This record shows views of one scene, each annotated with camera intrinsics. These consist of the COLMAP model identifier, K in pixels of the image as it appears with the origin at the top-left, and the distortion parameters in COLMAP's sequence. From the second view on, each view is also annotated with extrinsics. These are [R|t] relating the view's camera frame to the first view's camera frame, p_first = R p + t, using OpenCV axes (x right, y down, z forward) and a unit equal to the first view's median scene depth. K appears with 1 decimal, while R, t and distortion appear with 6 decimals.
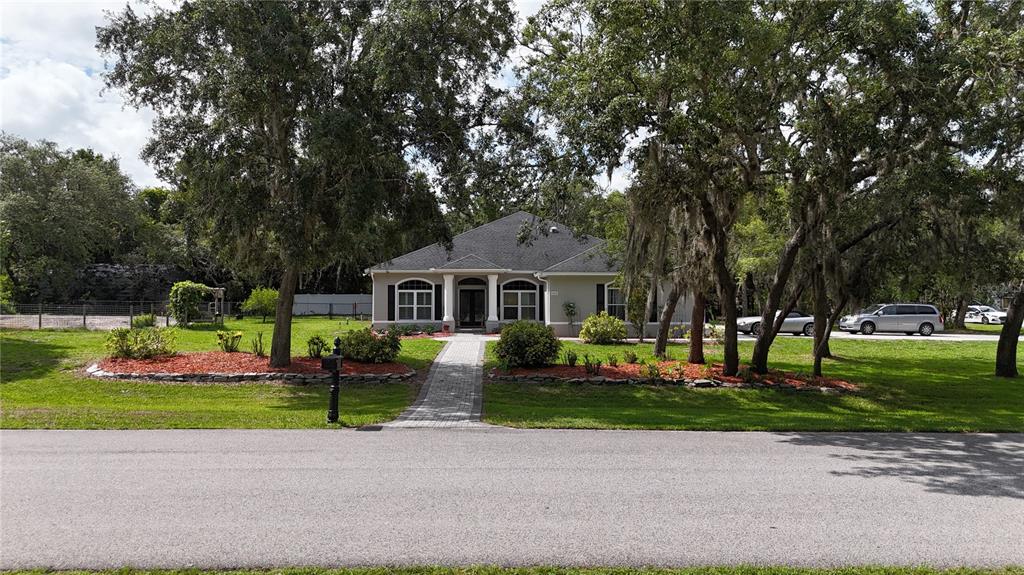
lens RADIAL K [[731.4, 0, 512.0], [0, 731.4, 287.5], [0, 0, 1]] dist [0.006593, 0.001336]
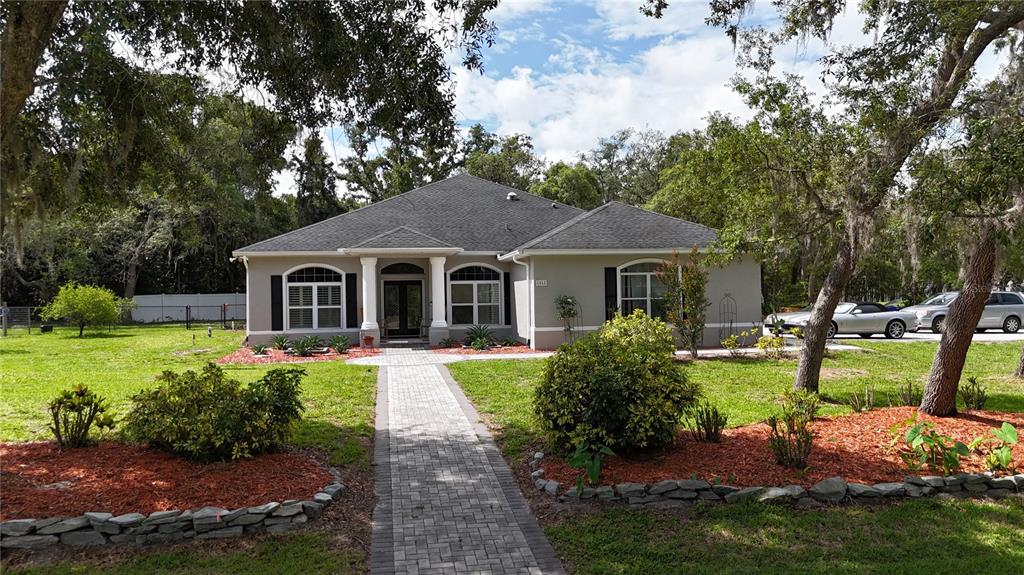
lens RADIAL K [[731.4, 0, 512.0], [0, 731.4, 287.5], [0, 0, 1]] dist [0.006593, 0.001336]
pose [[0.989275, -0.015877, 0.145197, -0.053902], [0.015551, 0.999873, 0.003386, 0.008479], [-0.145232, -0.001092, 0.989397, 0.333891]]
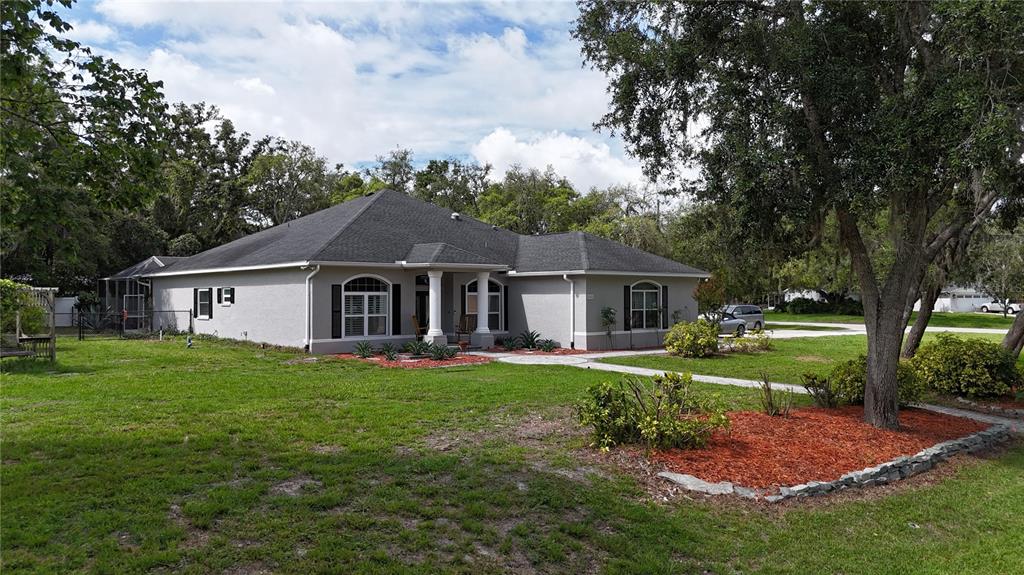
lens RADIAL K [[720.1, 0, 514.3], [0, 720.1, 292.2], [0, 0, 1]] dist [0.002582, -0.000861]
pose [[0.757493, 0.001151, 0.652842, -0.467378], [-0.007048, 0.999955, 0.006416, -0.001562], [-0.652805, -0.009461, 0.757467, 0.405456]]
